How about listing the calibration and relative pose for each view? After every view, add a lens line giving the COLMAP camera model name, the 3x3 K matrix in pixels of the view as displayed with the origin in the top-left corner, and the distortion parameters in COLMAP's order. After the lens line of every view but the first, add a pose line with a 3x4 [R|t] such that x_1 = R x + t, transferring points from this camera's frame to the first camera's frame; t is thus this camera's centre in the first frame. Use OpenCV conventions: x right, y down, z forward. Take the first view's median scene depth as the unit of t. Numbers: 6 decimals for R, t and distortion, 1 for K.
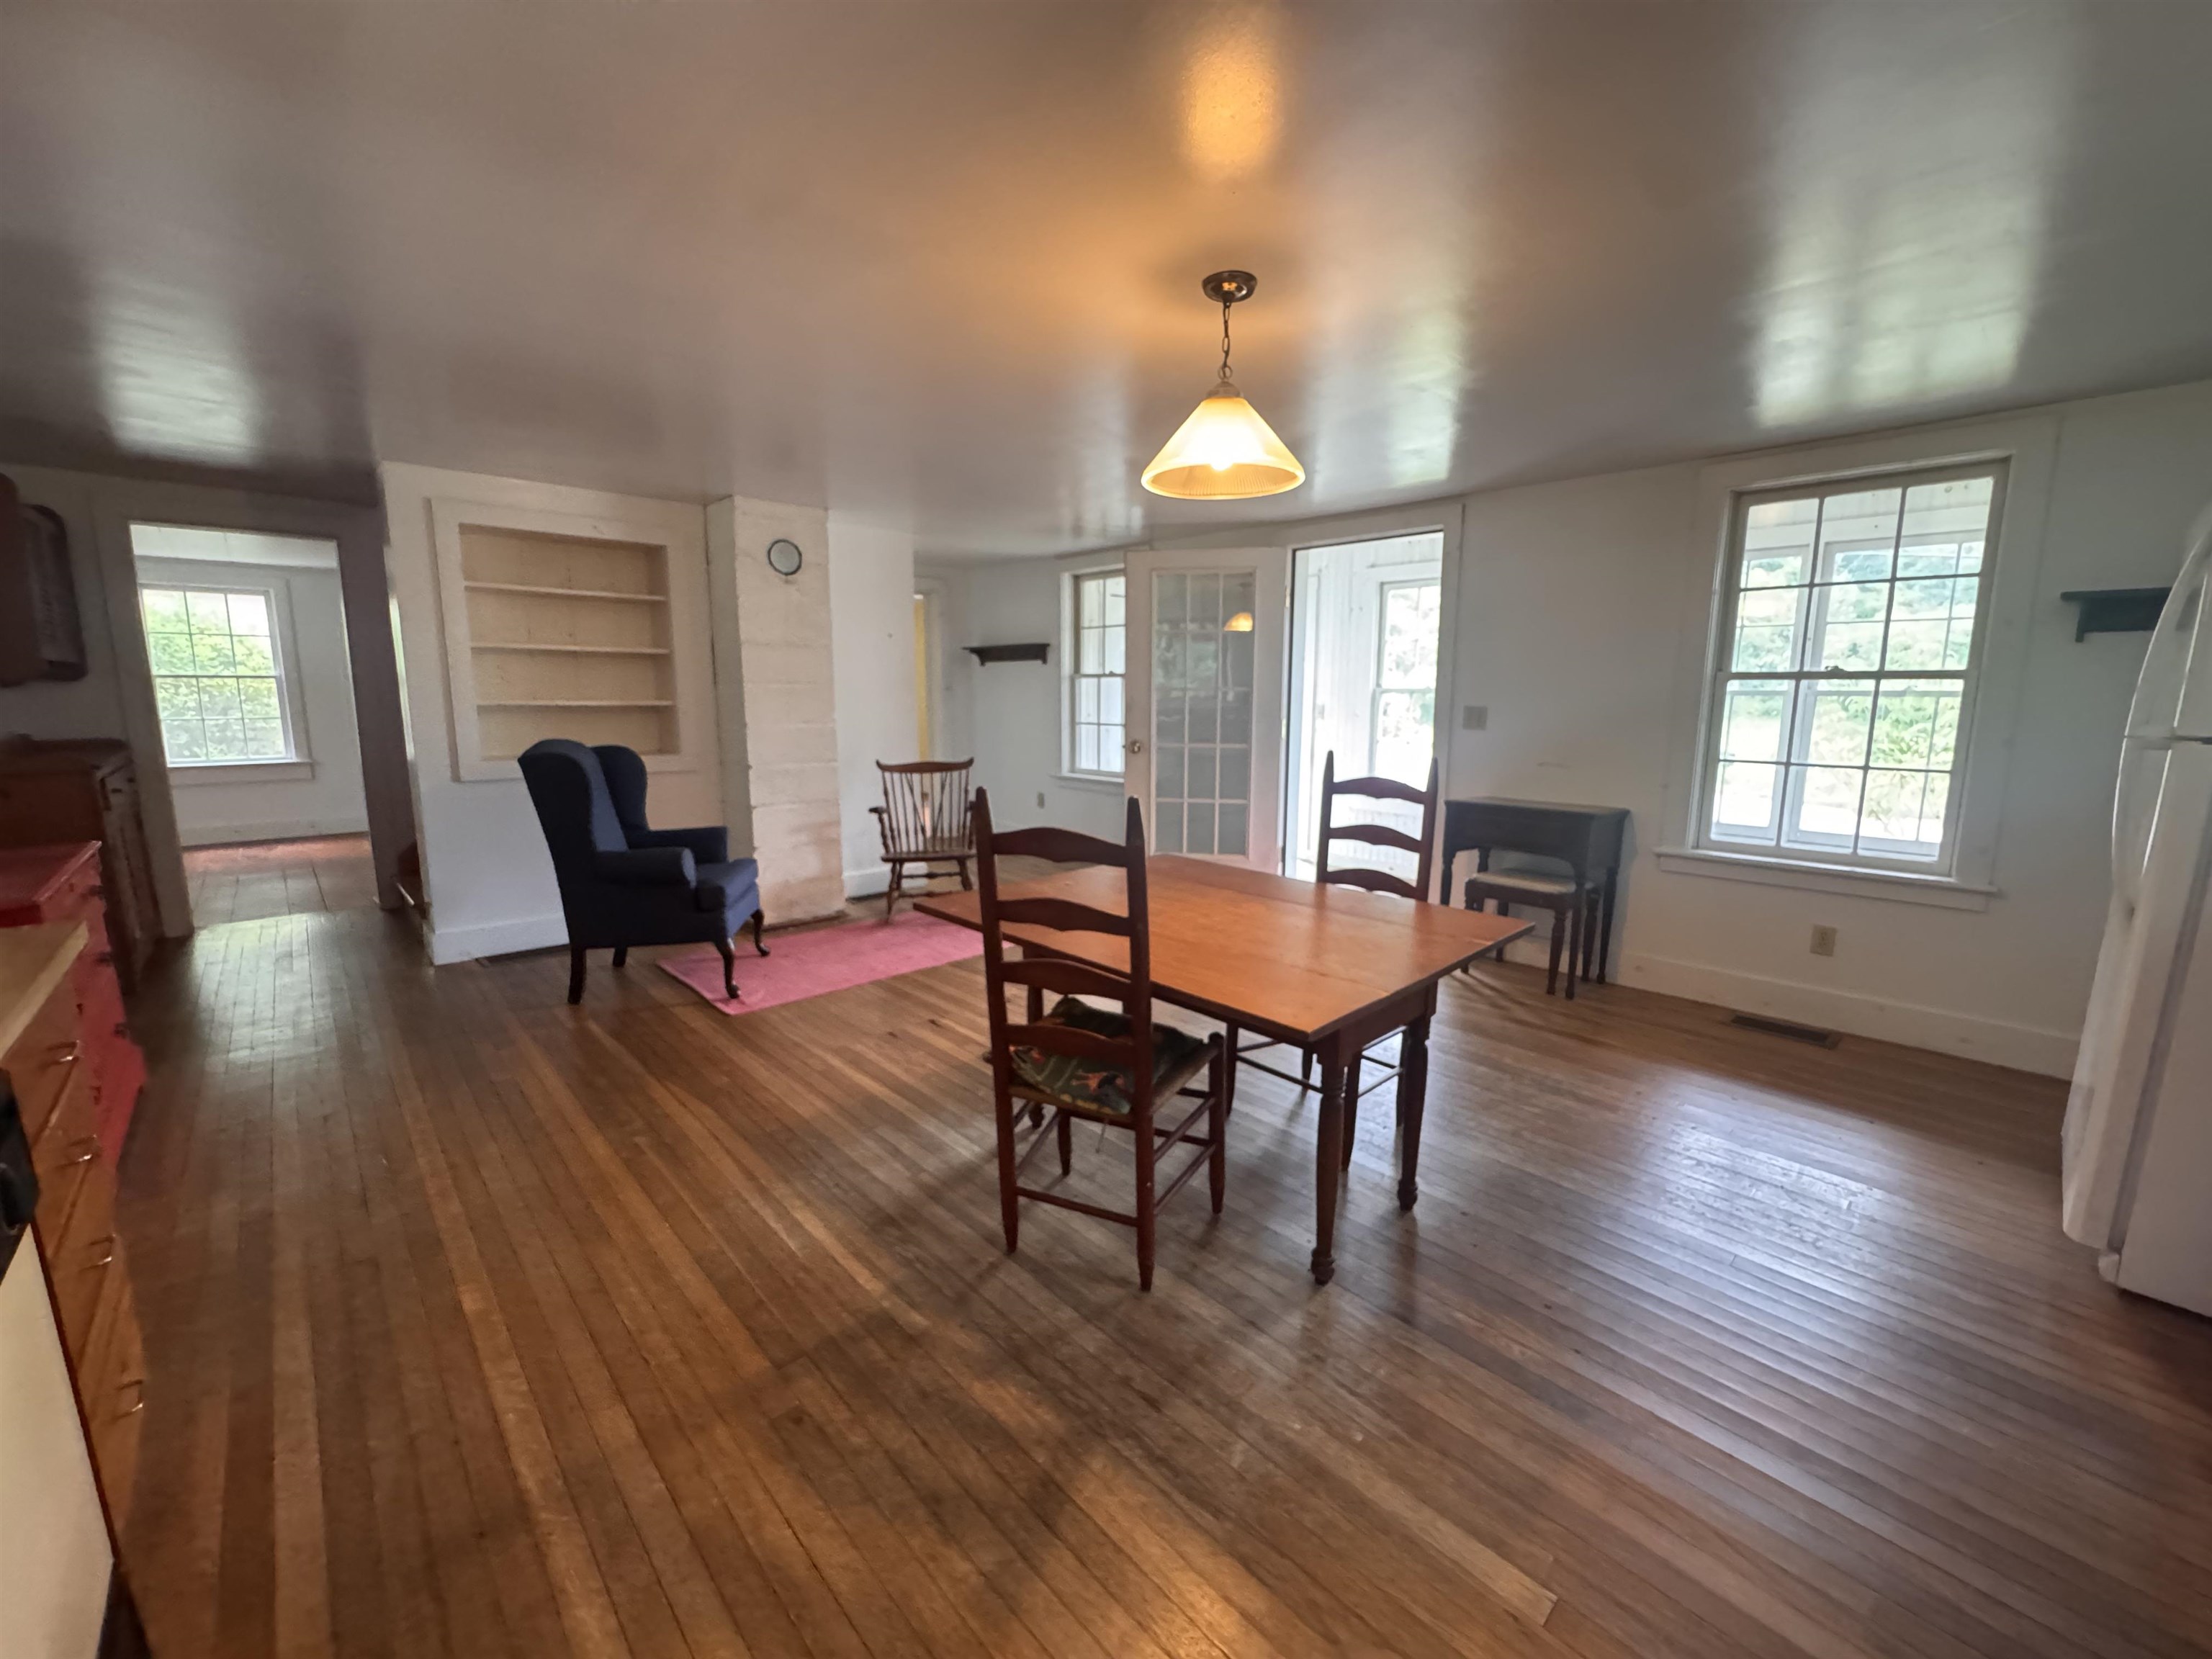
lens RADIAL K [[886.5, 0, 1104.2], [0, 886.5, 825.9], [0, 0, 1]] dist [-0.001859, 0.000337]
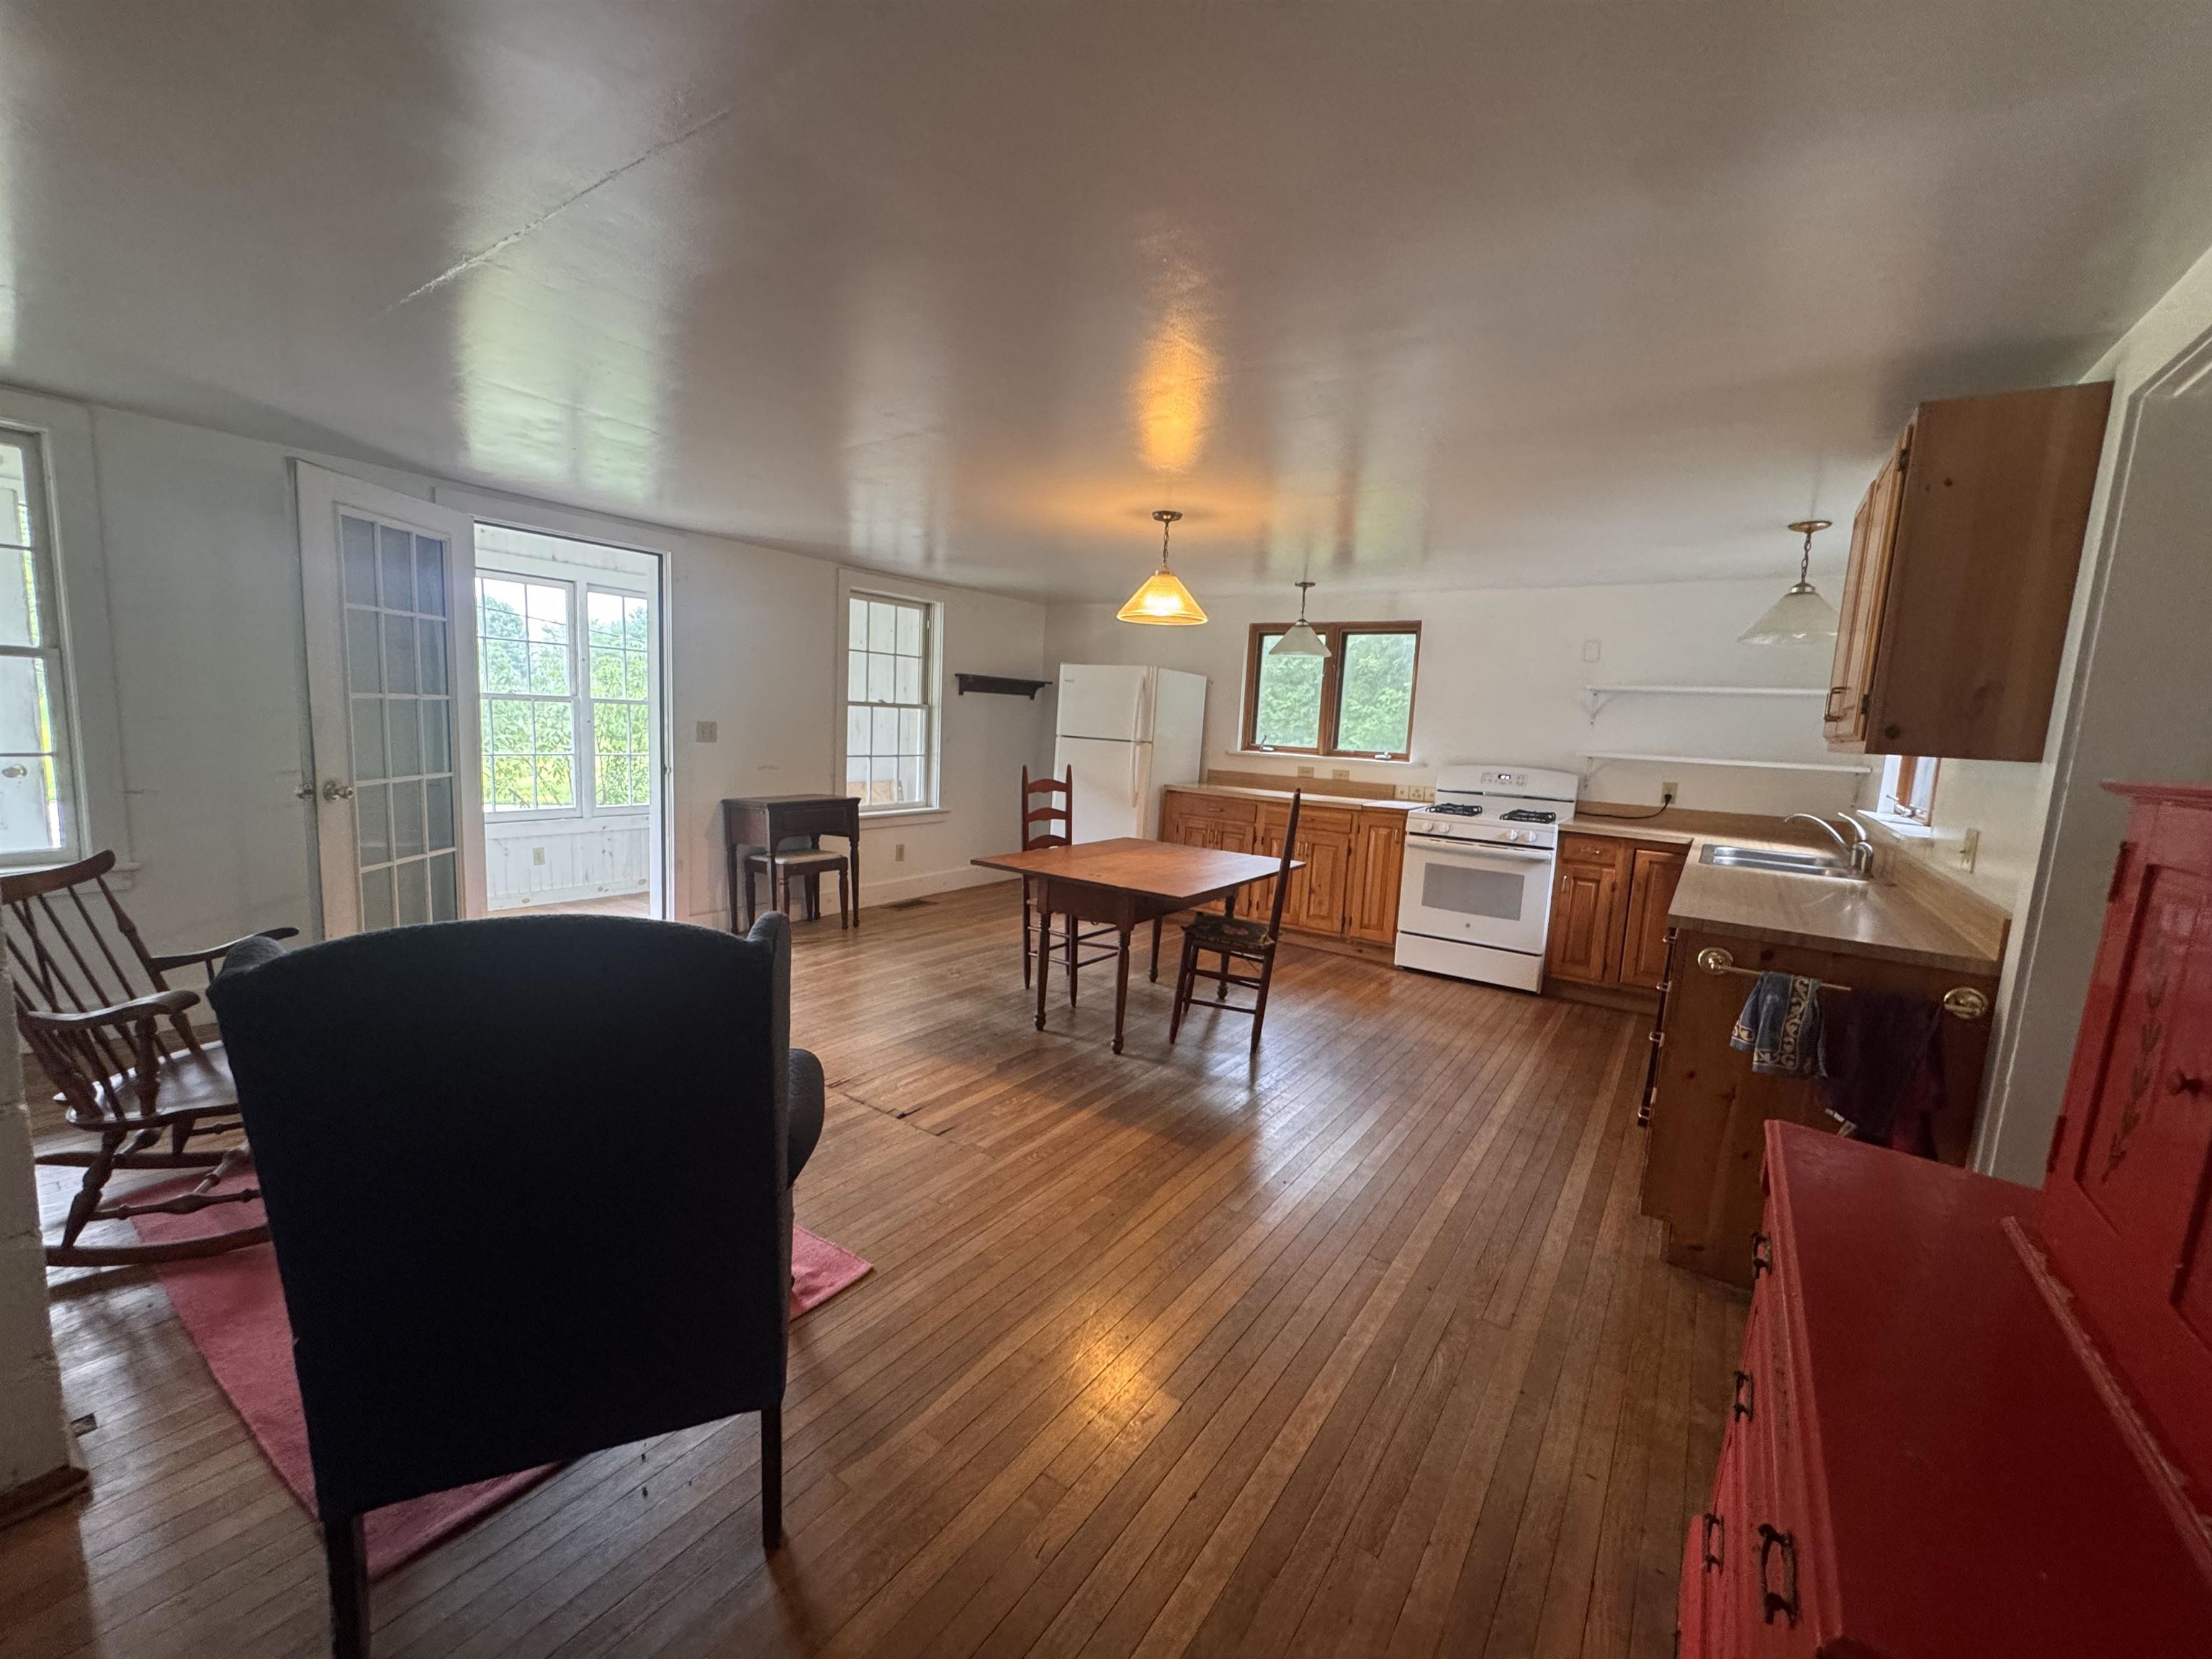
lens RADIAL K [[886.5, 0, 1104.2], [0, 886.5, 825.9], [0, 0, 1]] dist [-0.001859, 0.000337]
pose [[-0.205759, -0.134457, 0.969322, -0.996585], [0.099873, 0.982459, 0.157479, -0.163464], [-0.973493, 0.129212, -0.188721, 0.915271]]
